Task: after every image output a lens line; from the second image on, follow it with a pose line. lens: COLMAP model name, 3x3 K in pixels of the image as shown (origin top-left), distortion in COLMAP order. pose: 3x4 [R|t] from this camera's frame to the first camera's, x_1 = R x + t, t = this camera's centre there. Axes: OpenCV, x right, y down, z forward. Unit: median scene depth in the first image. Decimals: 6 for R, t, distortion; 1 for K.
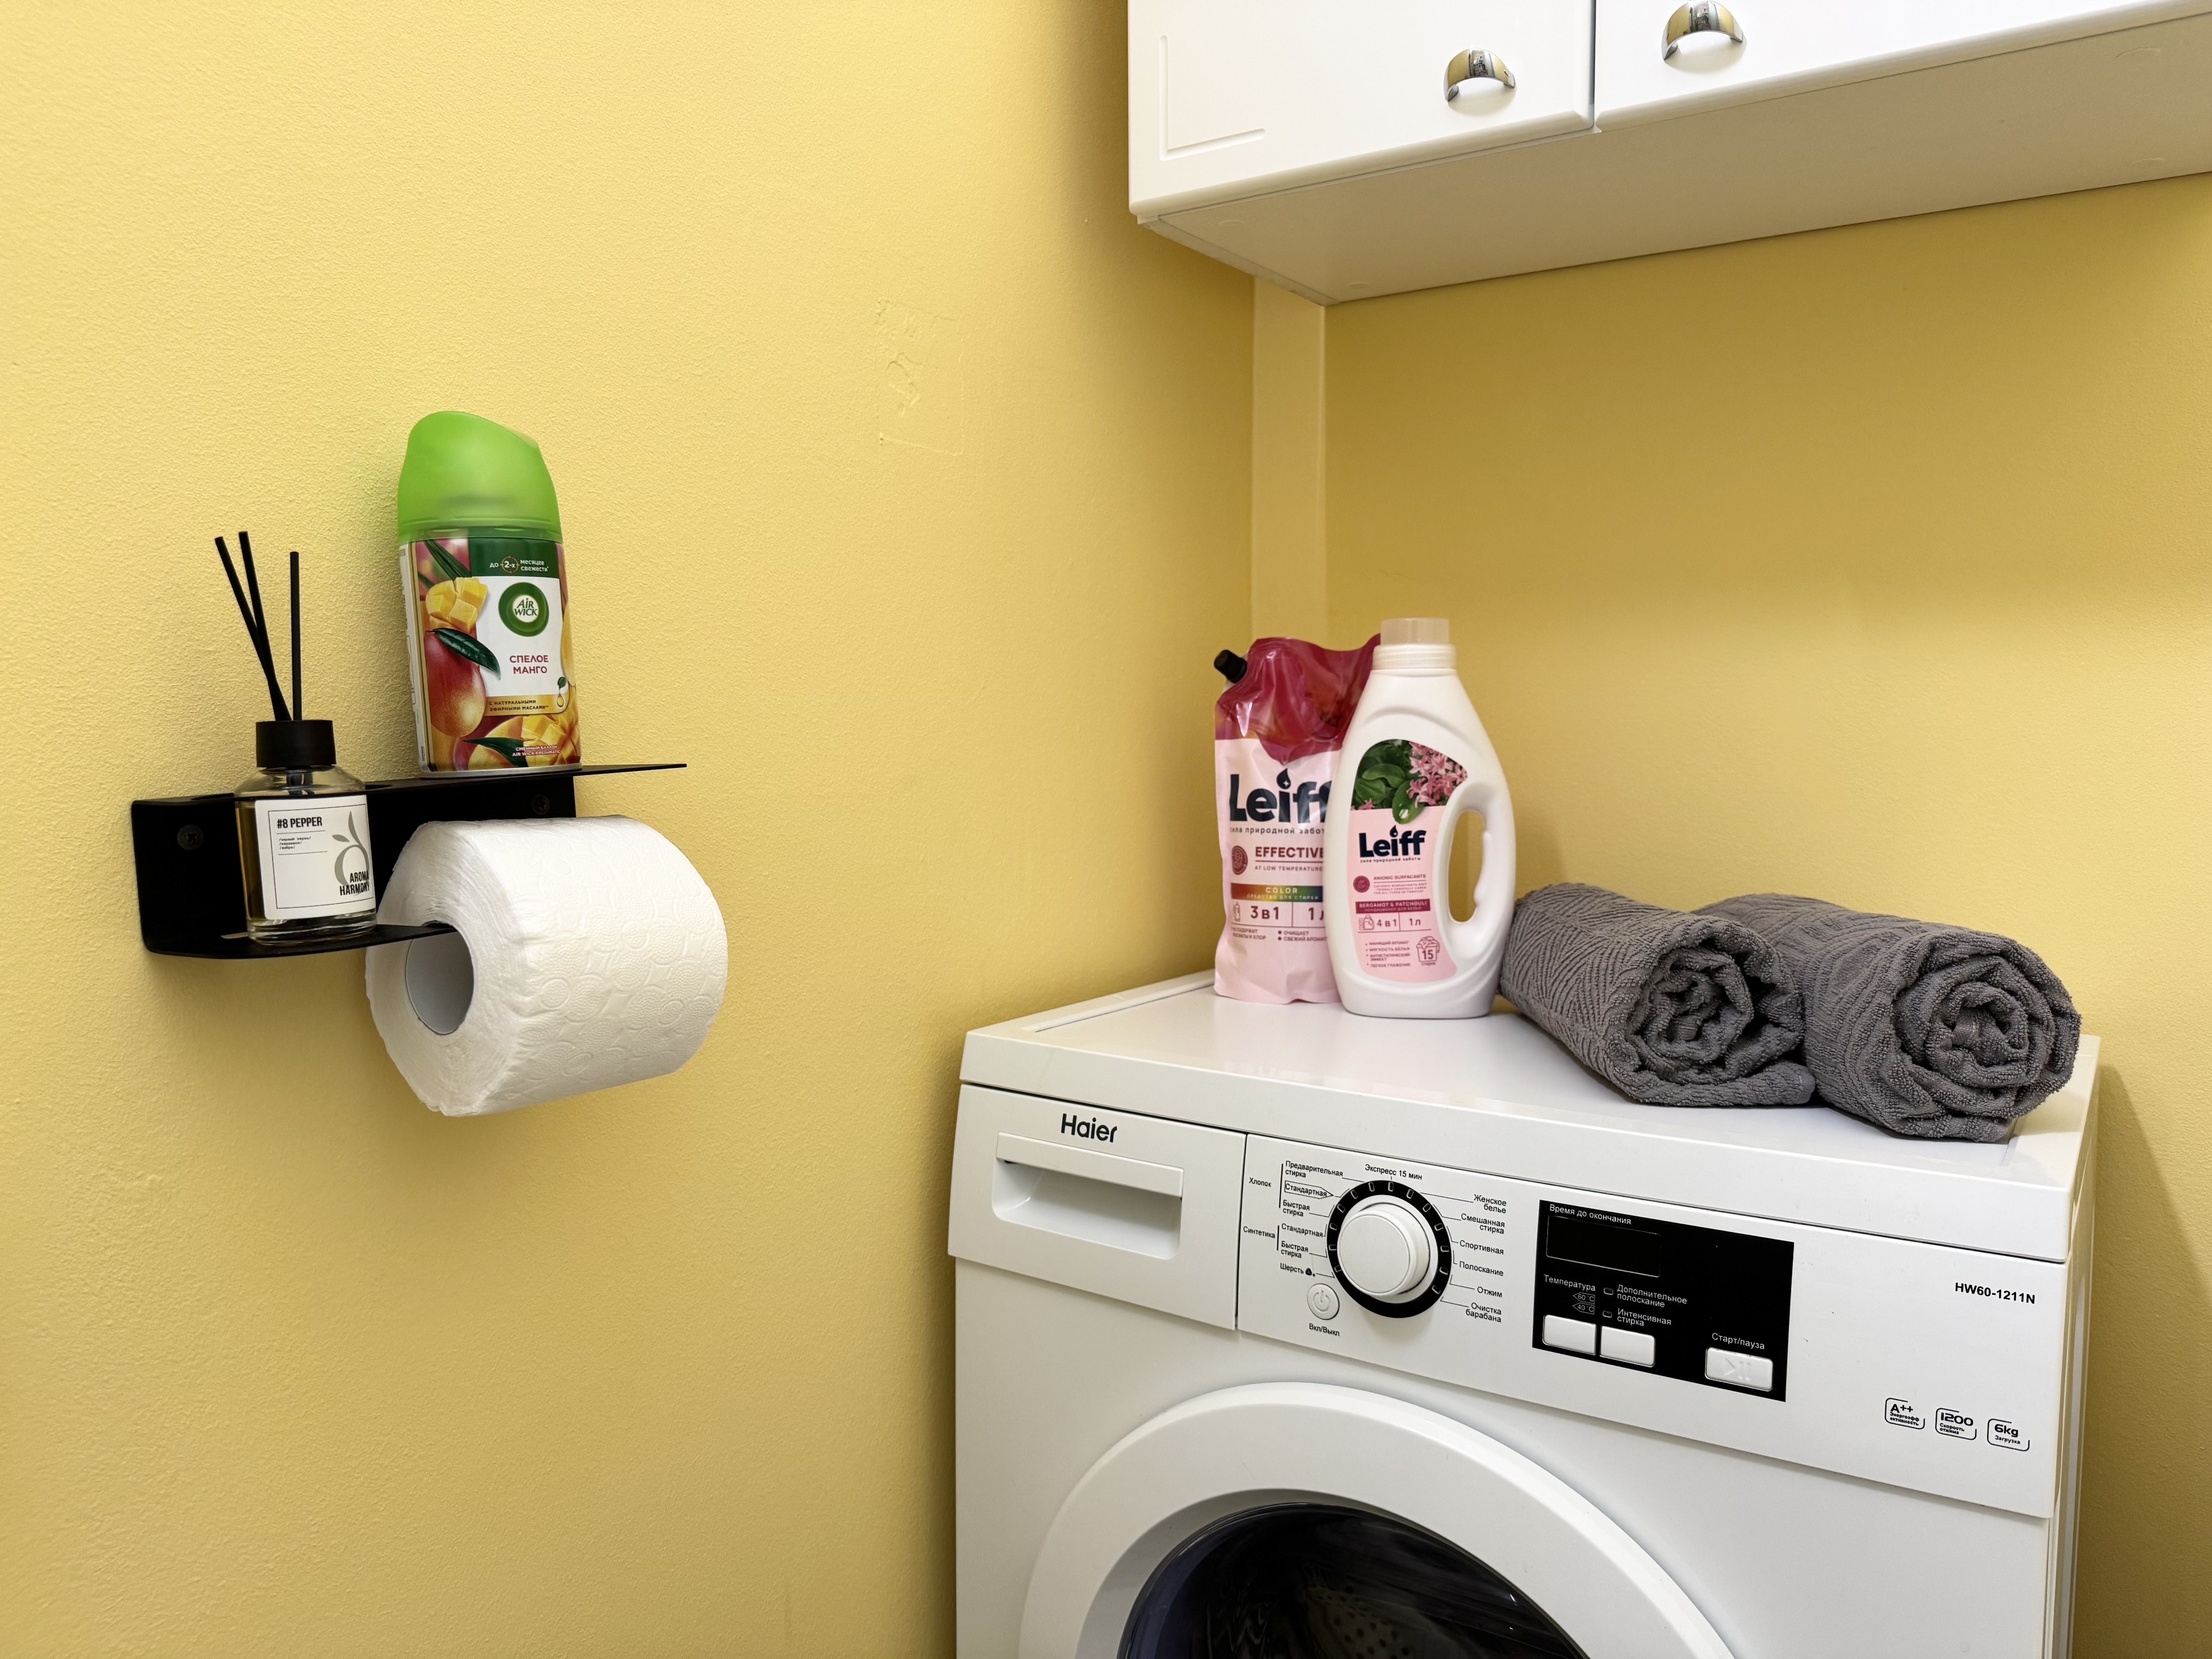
lens RADIAL K [[1523.0, 0, 1104.1], [0, 1523.0, 855.8], [0, 0, 1]] dist [0.085080, -0.137477]
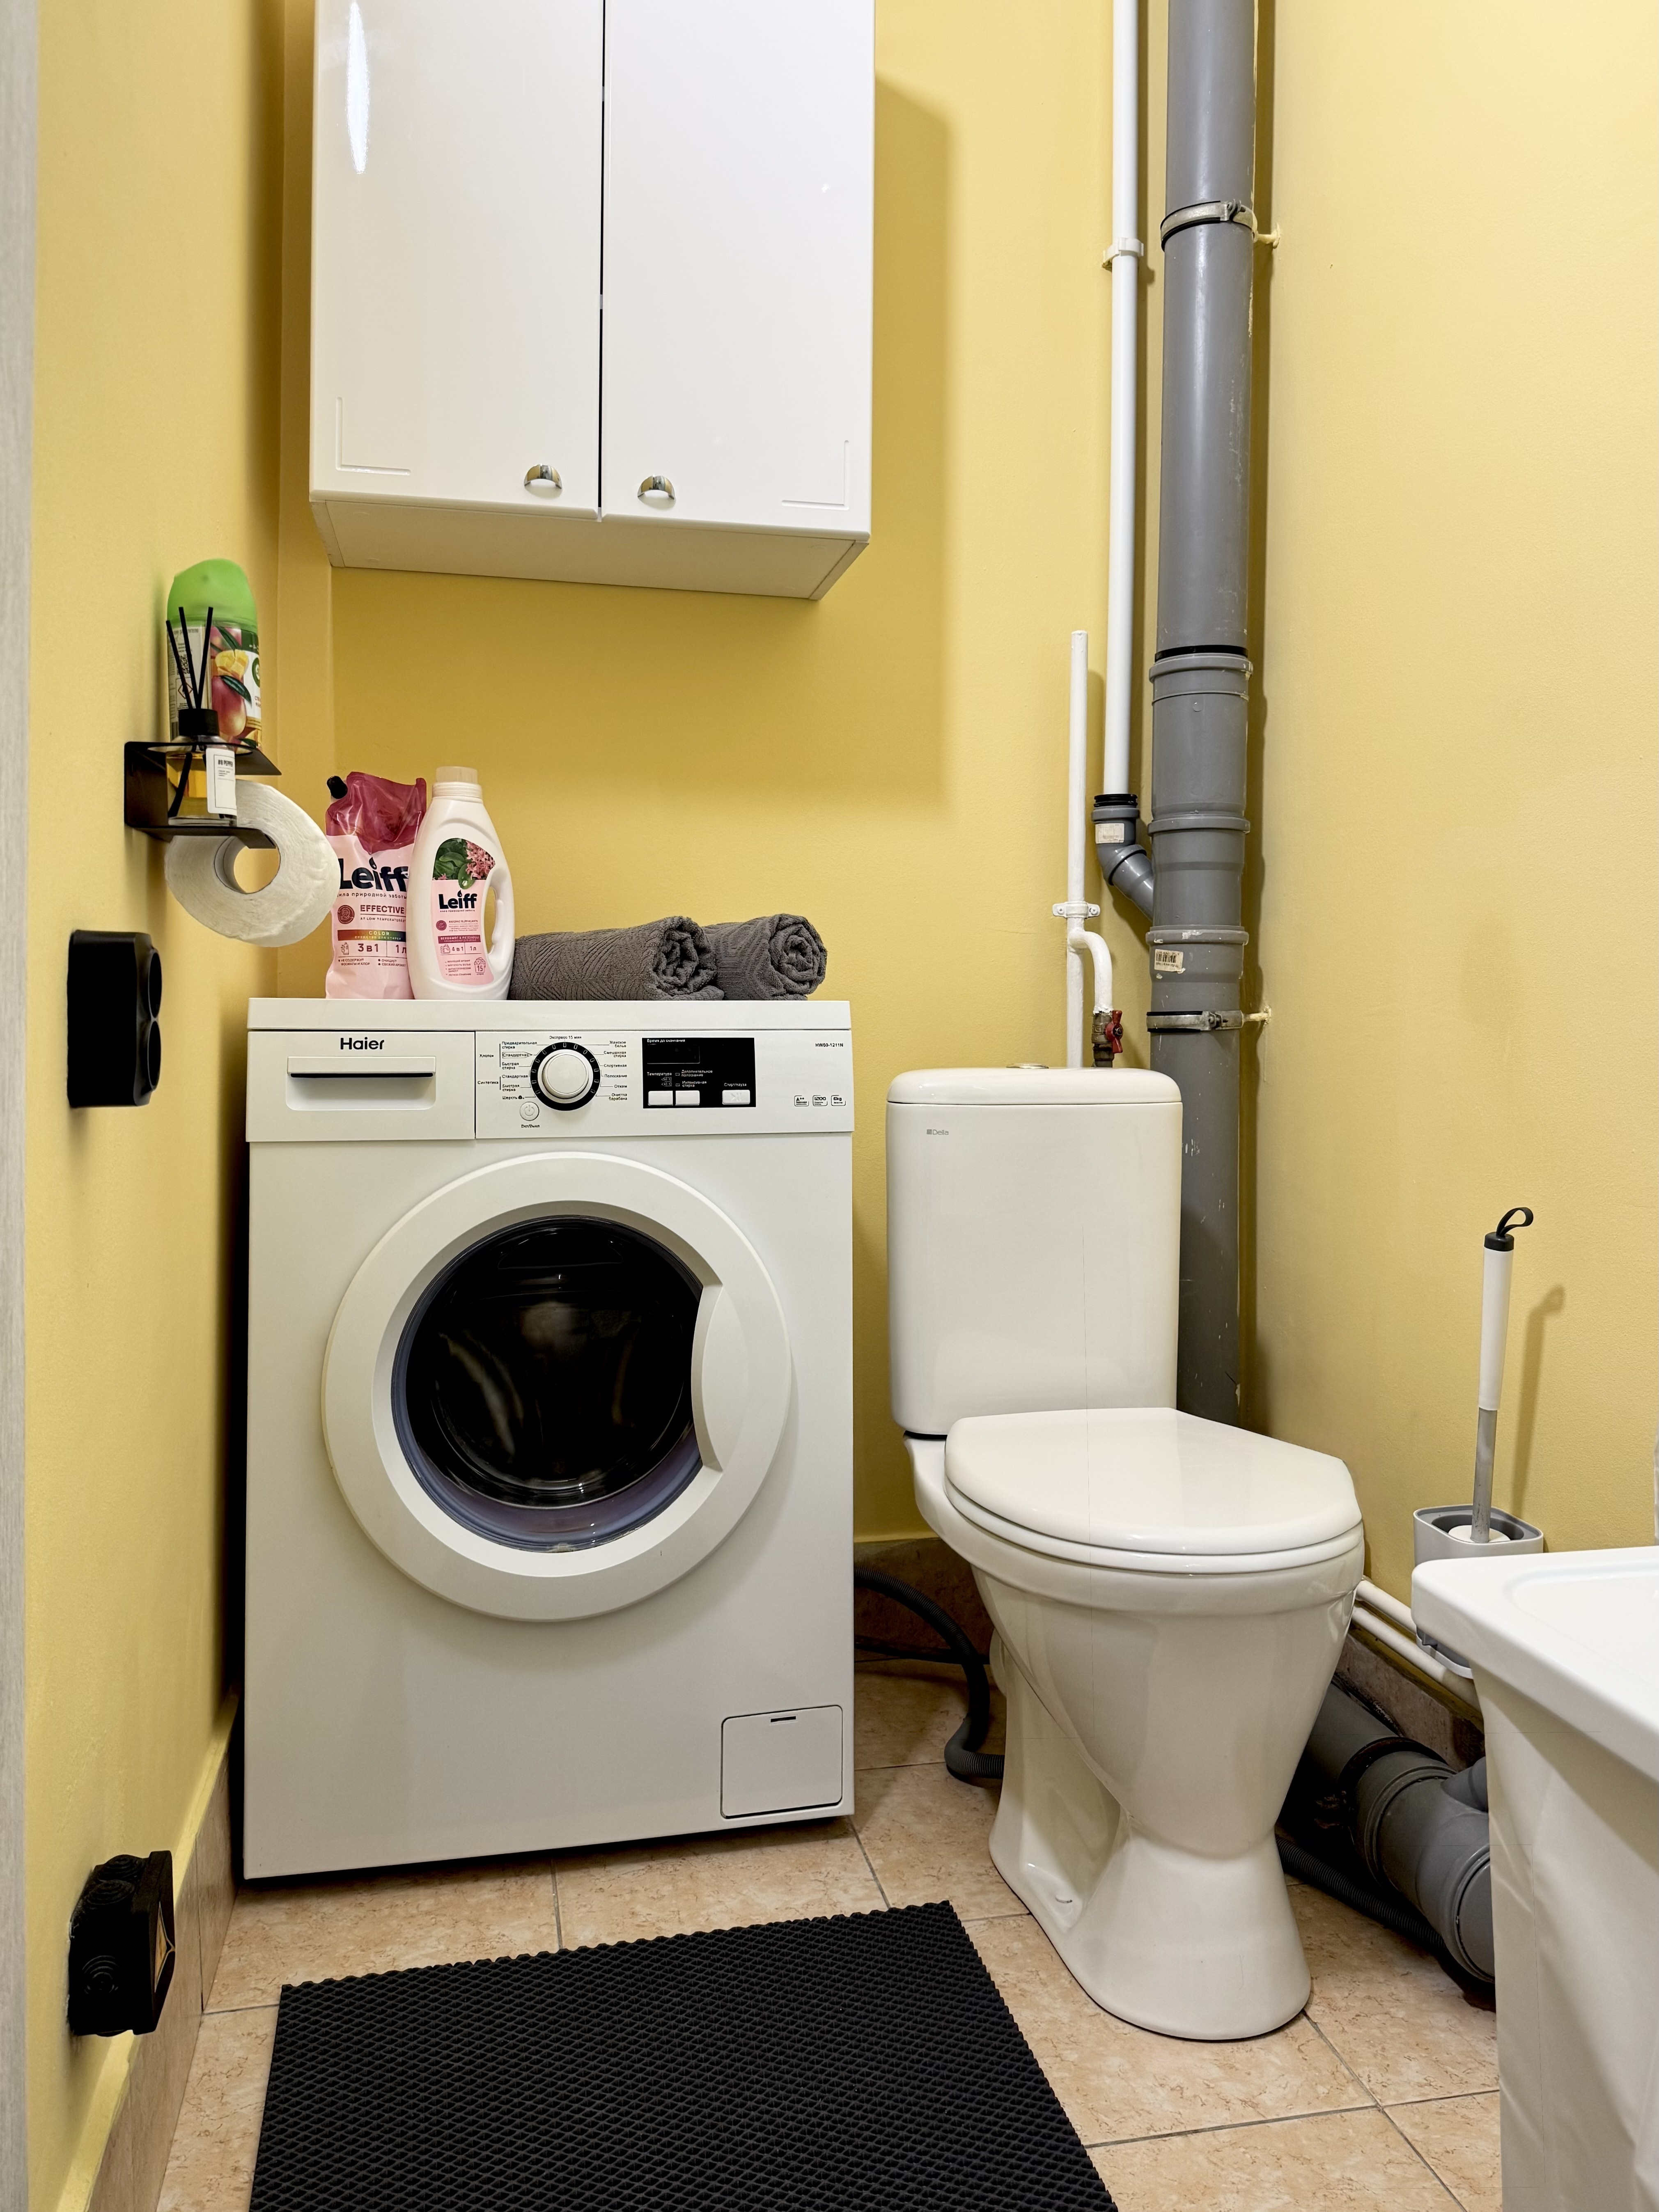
lens RADIAL K [[1599.5, 0, 829.5], [0, 1599.5, 1106.0], [0, 0, 1]] dist [-0.006447, -0.004430]
pose [[0.693173, -0.031407, 0.720087, -0.982467], [0.053027, 0.998565, -0.007491, 0.309861], [-0.718818, 0.043376, 0.693844, -0.601816]]
